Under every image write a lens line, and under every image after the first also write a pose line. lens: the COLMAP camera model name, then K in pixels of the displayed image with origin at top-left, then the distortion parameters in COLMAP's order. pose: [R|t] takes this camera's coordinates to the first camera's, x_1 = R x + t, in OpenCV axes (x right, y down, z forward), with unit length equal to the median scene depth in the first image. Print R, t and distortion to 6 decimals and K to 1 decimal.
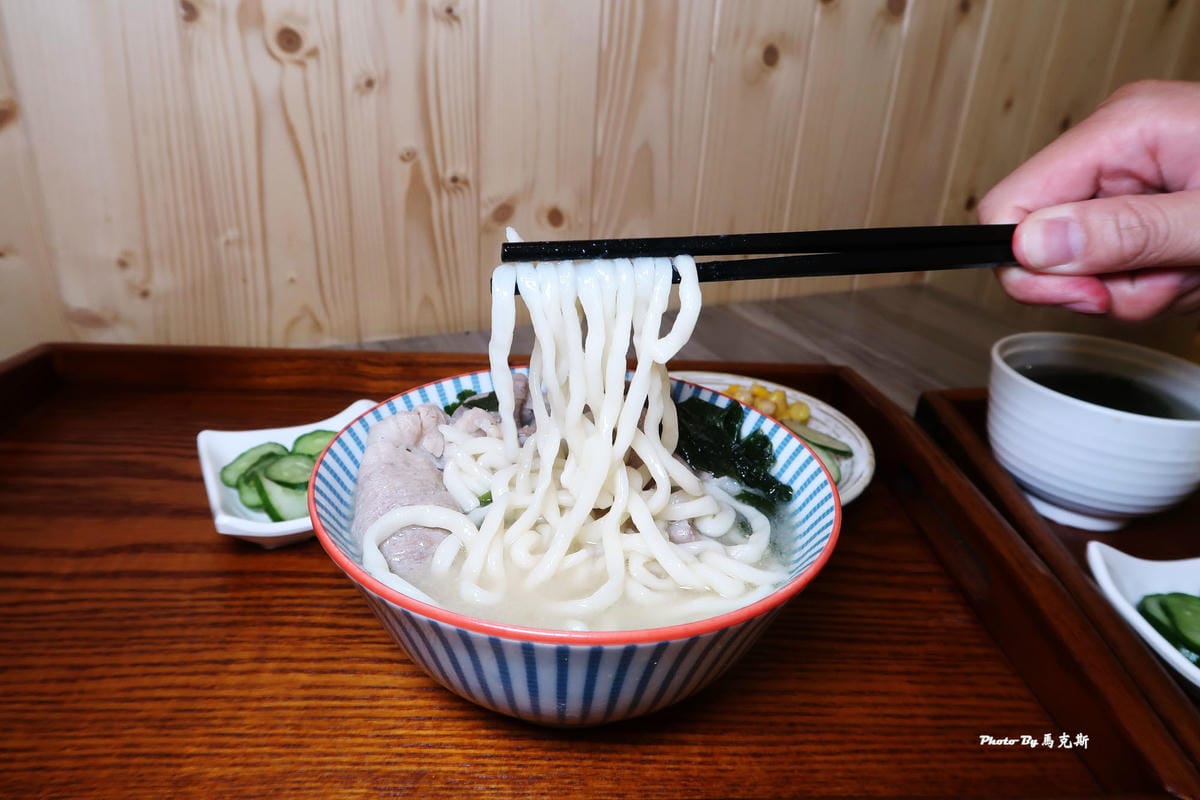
lens RADIAL K [[834.2, 0, 589.4], [0, 834.2, 406.8], [0, 0, 1]] dist [-0.043182, 0.006723]
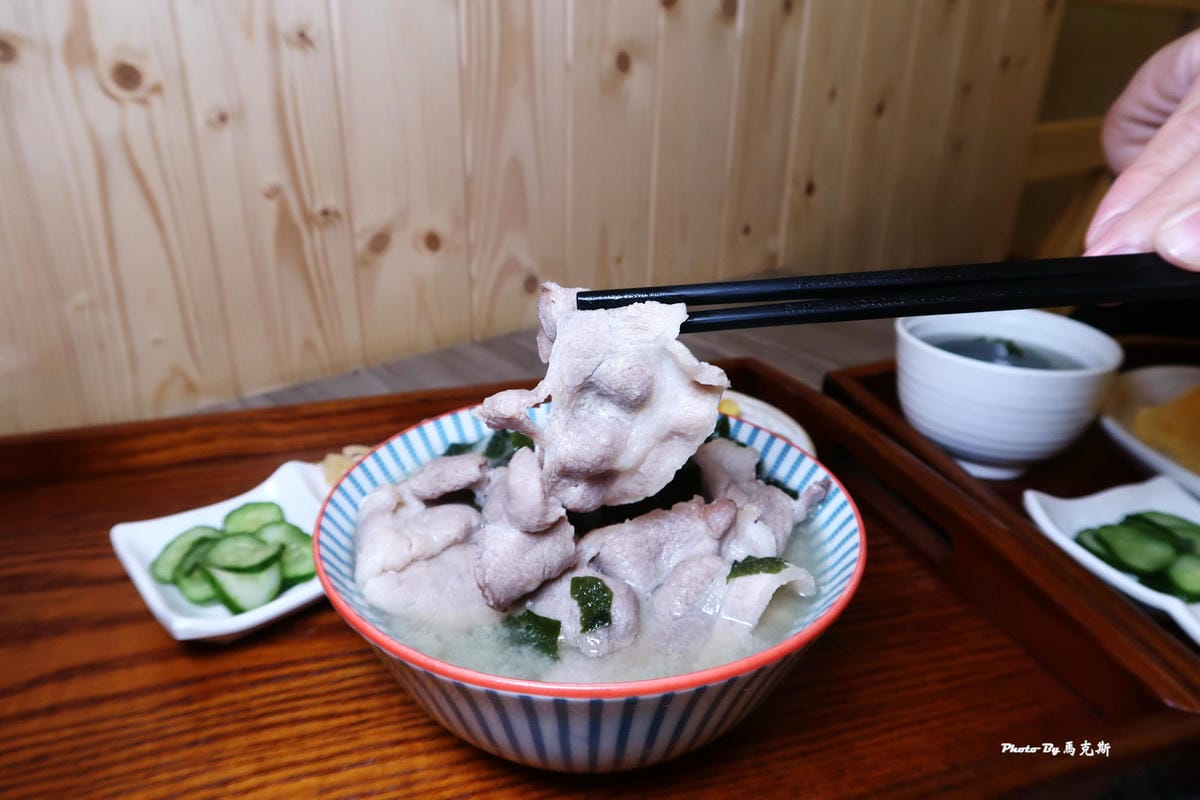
lens RADIAL K [[834.2, 0, 604.7], [0, 834.2, 408.7], [0, 0, 1]] dist [-0.043182, 0.006723]
pose [[0.968020, -0.138633, 0.209087, -0.098106], [0.140028, 0.990114, 0.008190, -0.021278], [-0.208156, 0.021350, 0.977863, 0.027153]]
